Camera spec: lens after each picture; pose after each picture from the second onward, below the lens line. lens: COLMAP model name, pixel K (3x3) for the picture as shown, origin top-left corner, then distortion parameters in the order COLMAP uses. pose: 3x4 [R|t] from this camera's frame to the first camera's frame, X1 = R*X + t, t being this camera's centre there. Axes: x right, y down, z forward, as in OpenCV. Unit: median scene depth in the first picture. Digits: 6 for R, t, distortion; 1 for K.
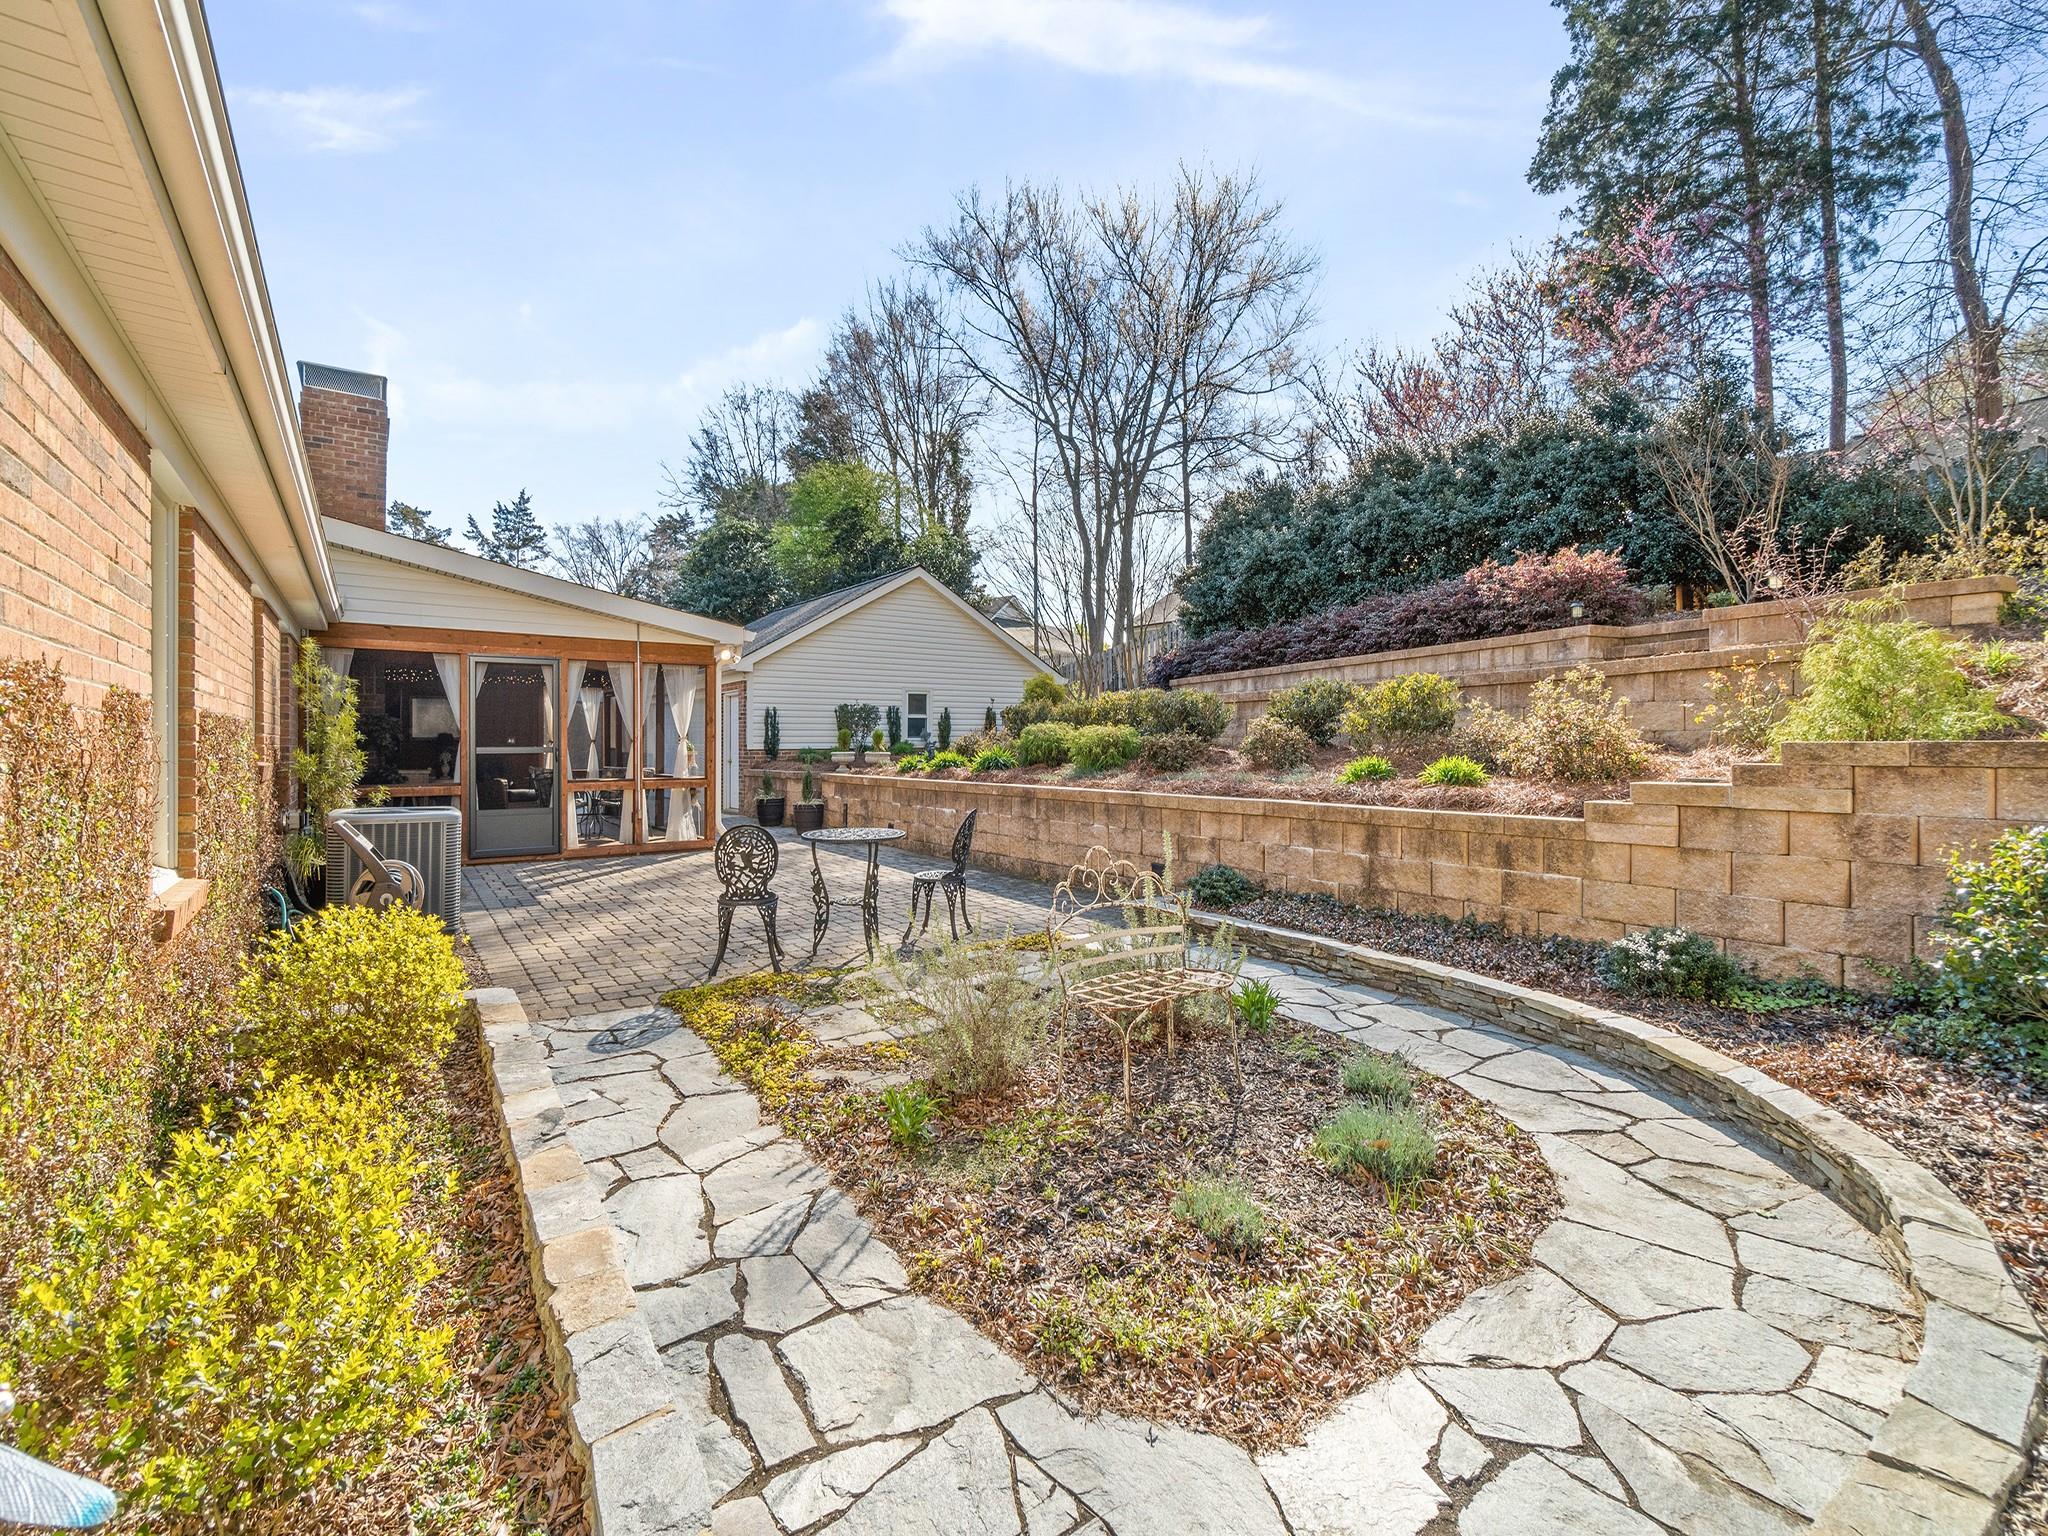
lens RADIAL K [[886.6, 0, 1028.6], [0, 886.6, 738.3], [0, 0, 1]] dist [0.010325, 0.000181]
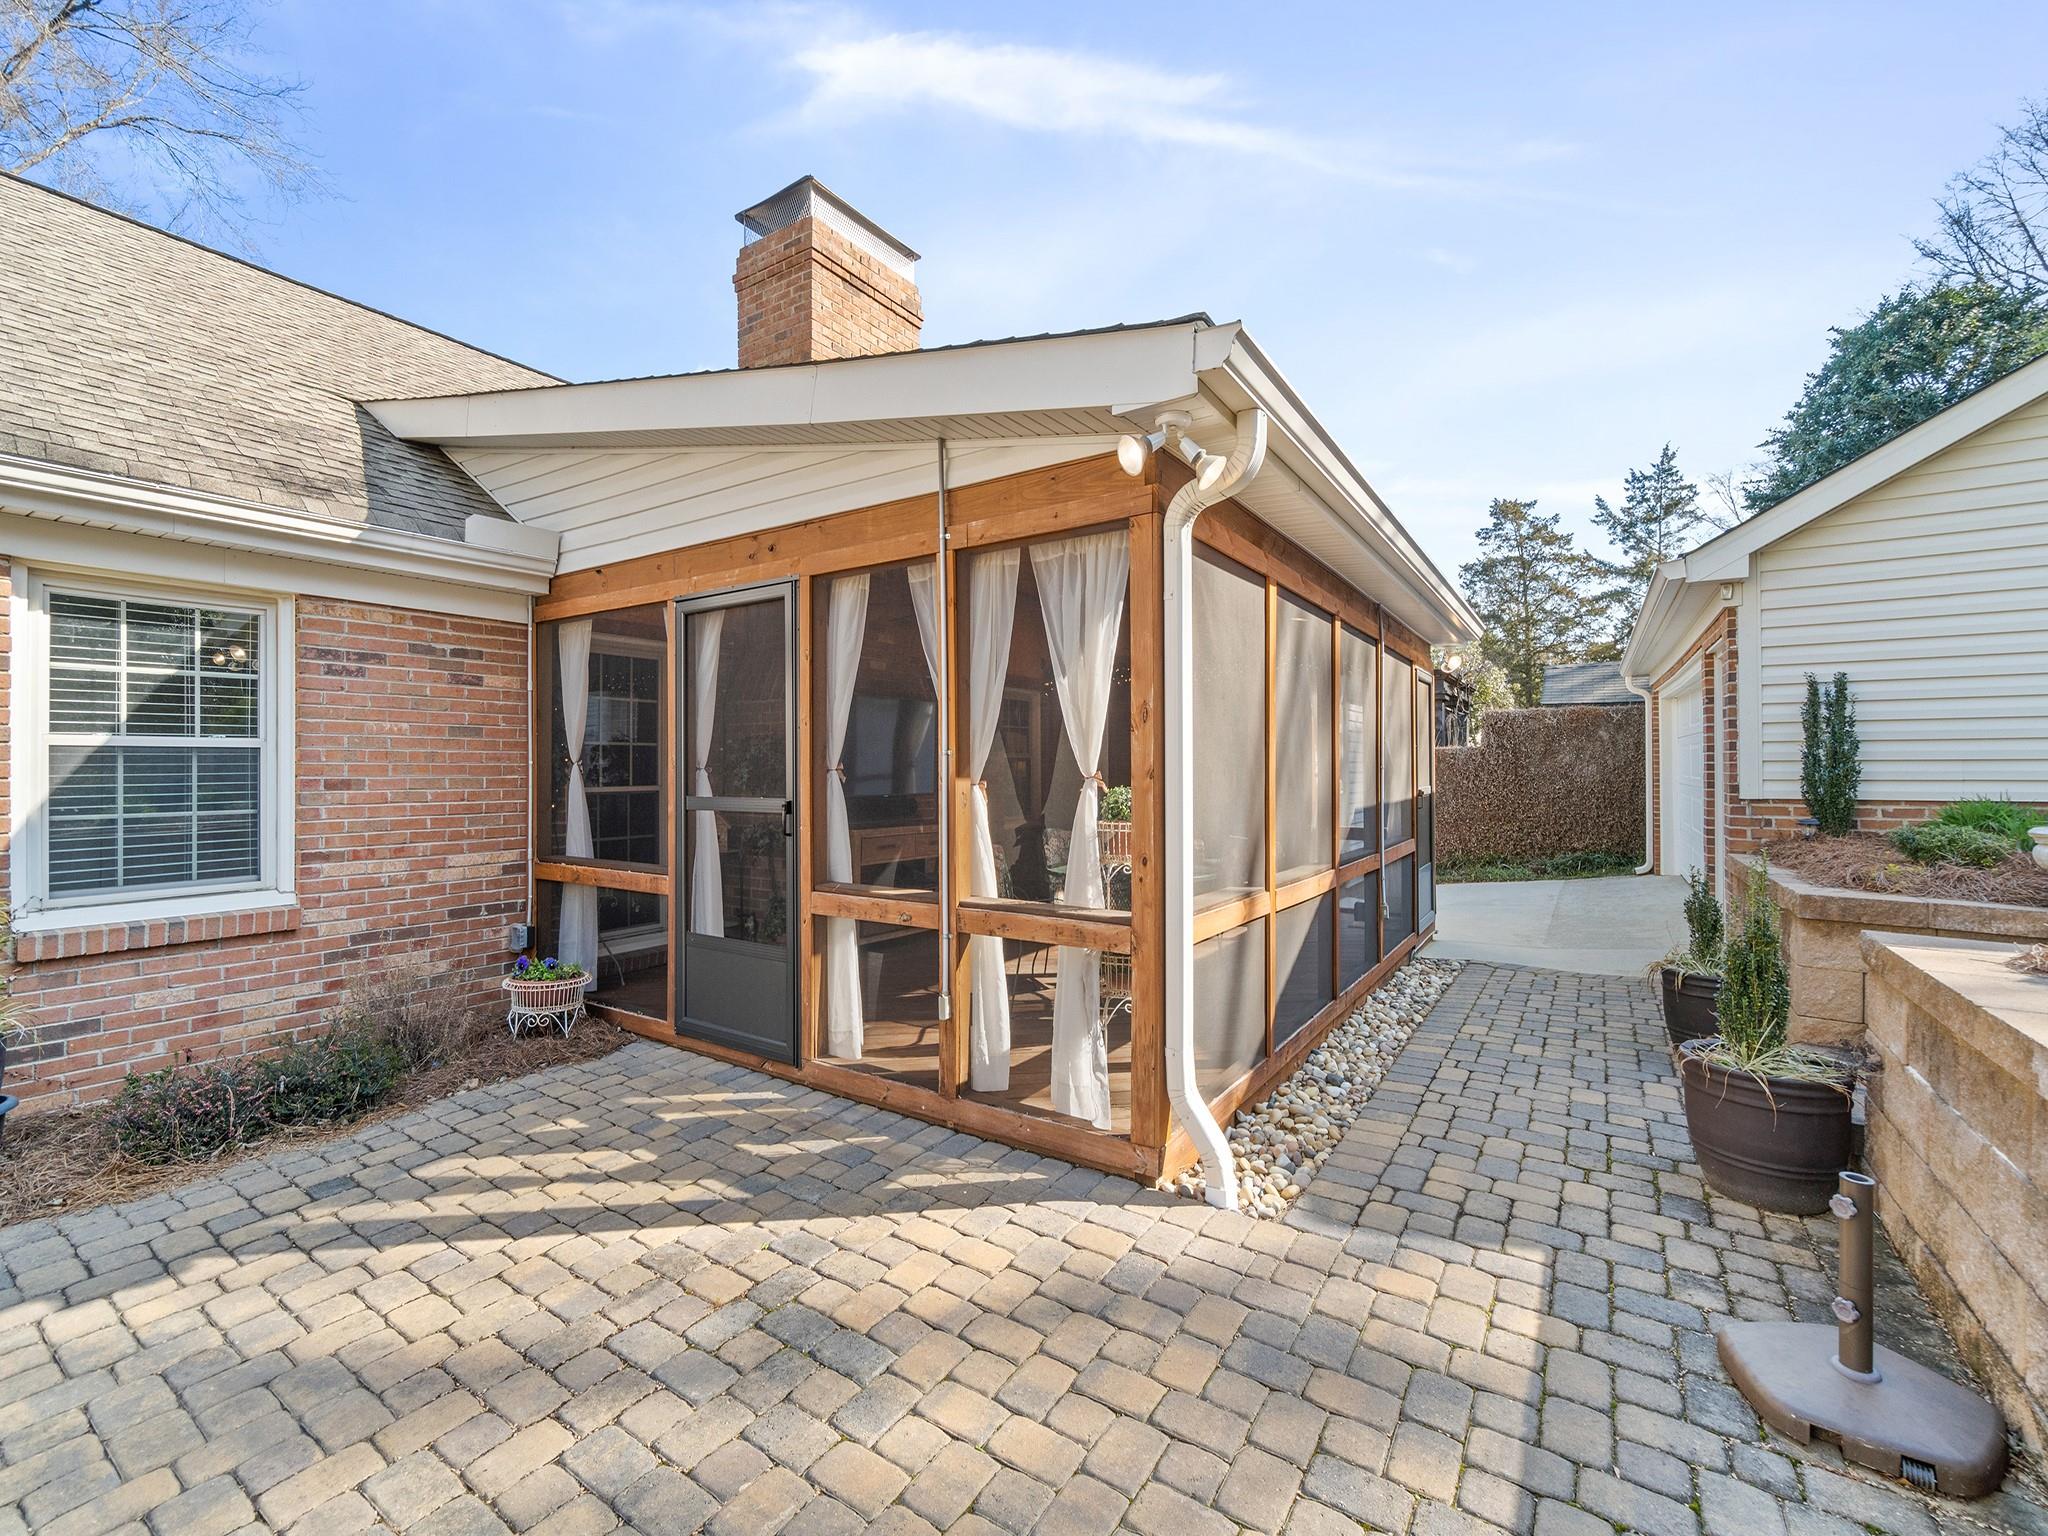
lens RADIAL K [[885.8, 0, 1011.7], [0, 885.8, 770.5], [0, 0, 1]] dist [0.009957, 0.000032]
pose [[0.343422, 0.001388, -0.939180, -0.028620], [0.011707, 0.999915, 0.005759, -0.001338], [0.939108, -0.012973, 0.343376, 0.213758]]
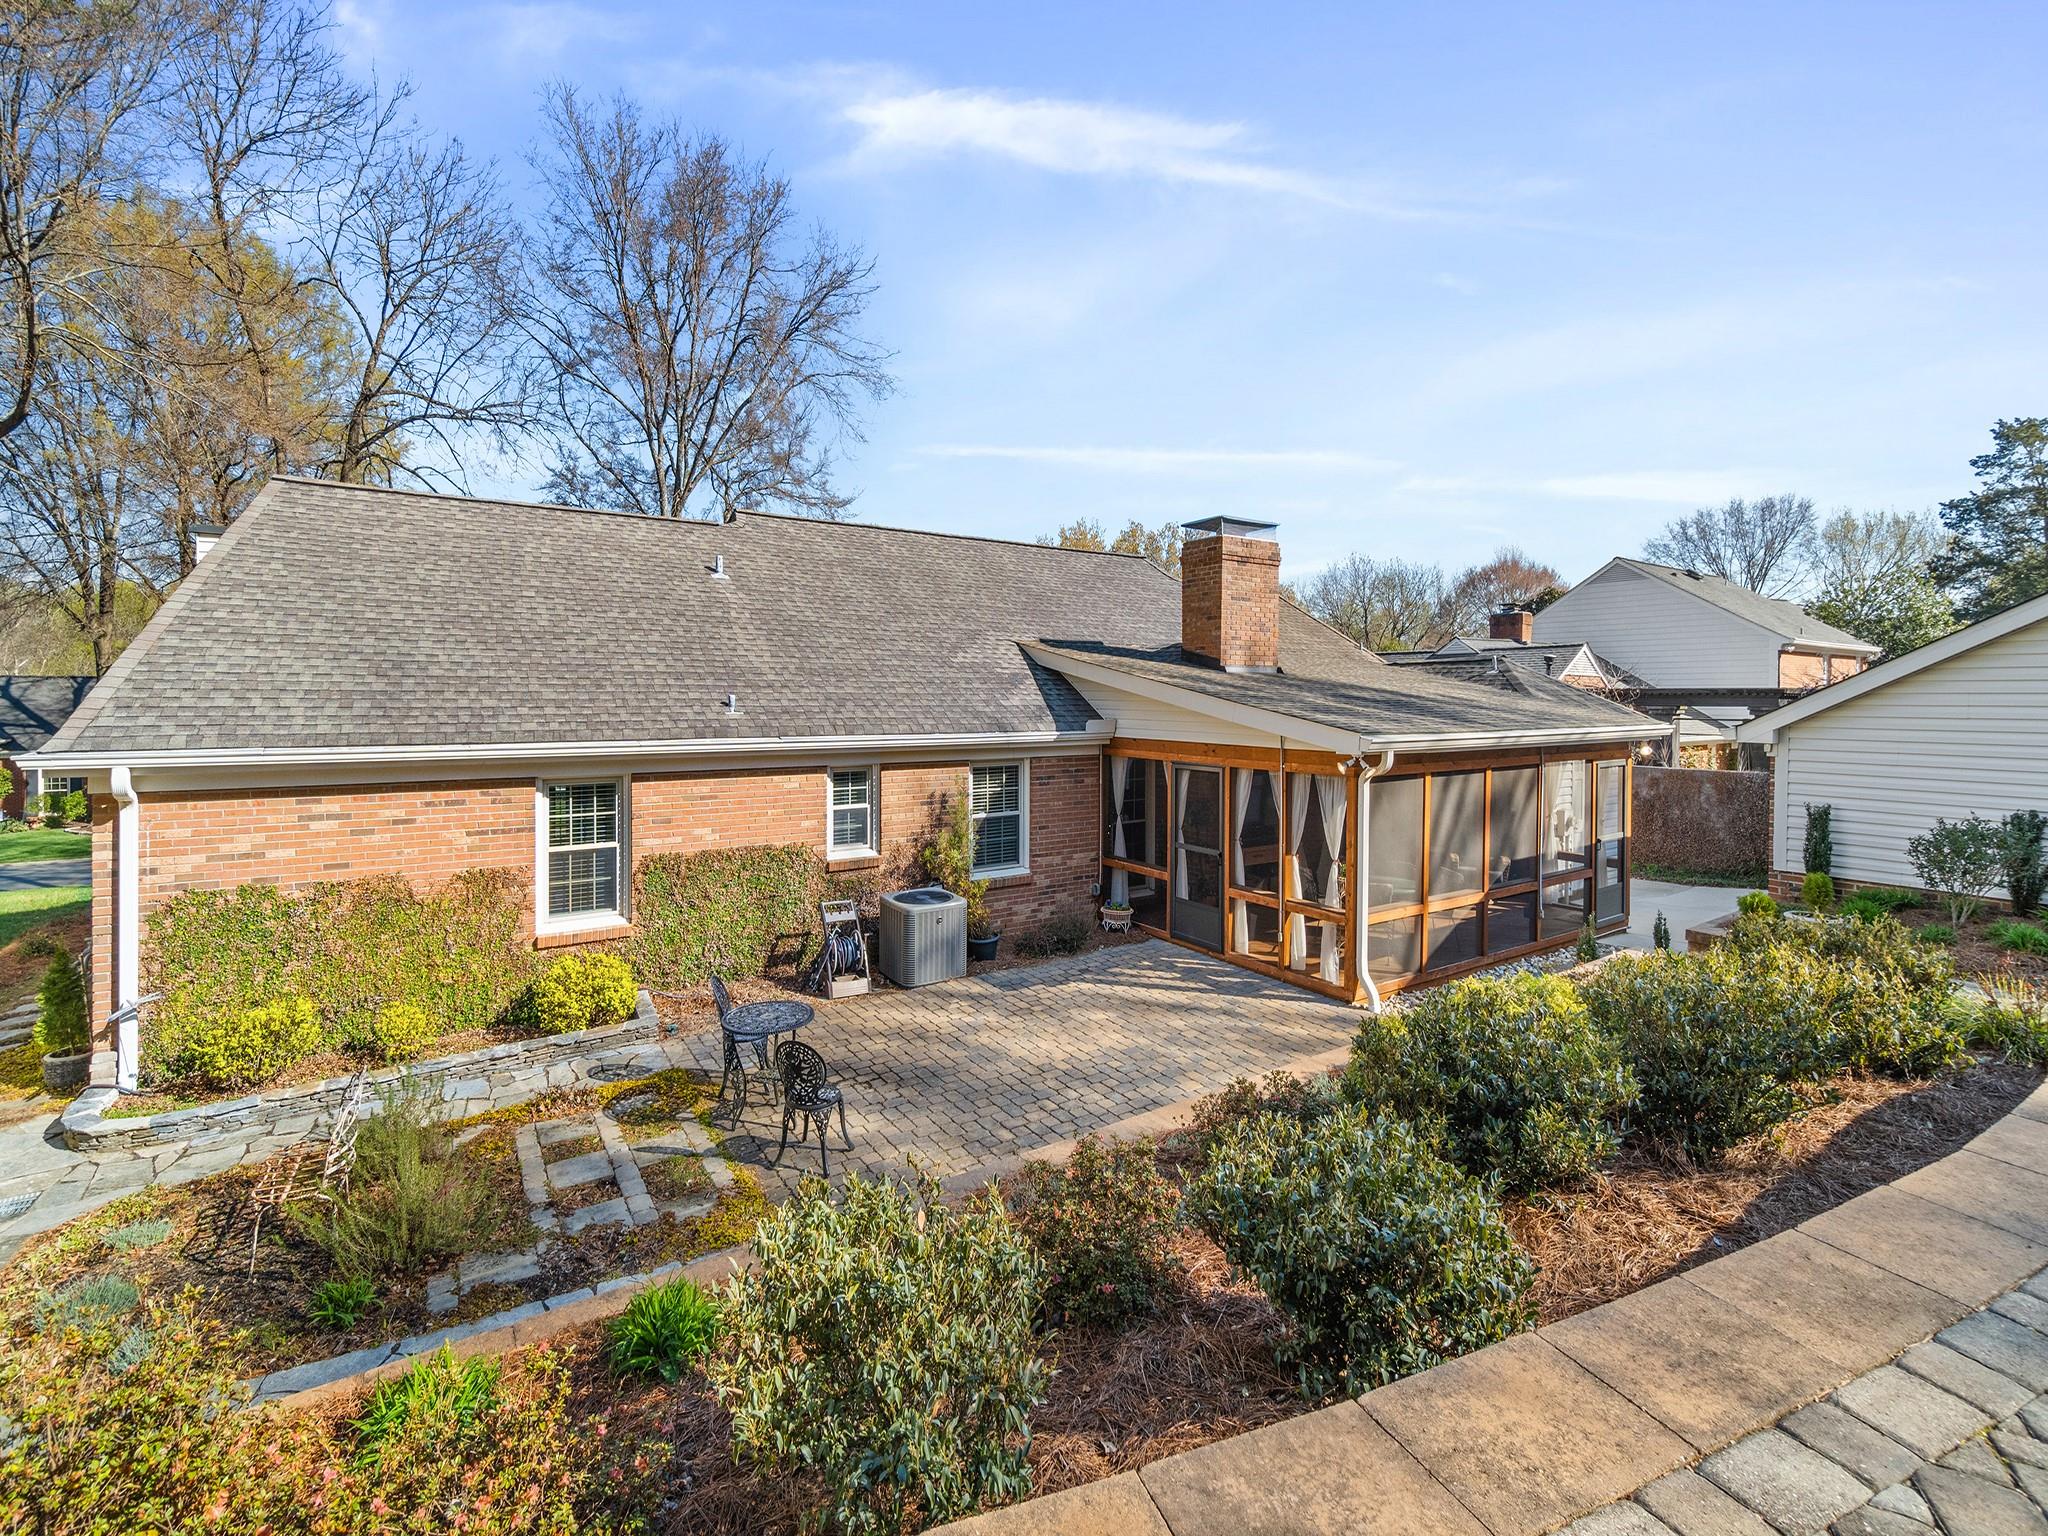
lens RADIAL K [[907.0, 0, 1014.3], [0, 907.0, 727.9], [0, 0, 1]] dist [0.008762, 0.000284]
pose [[-0.043612, 0.037545, -0.998343, 0.115468], [0.009327, 0.999265, 0.037172, -0.039248], [0.999005, -0.007690, -0.043930, 0.180690]]
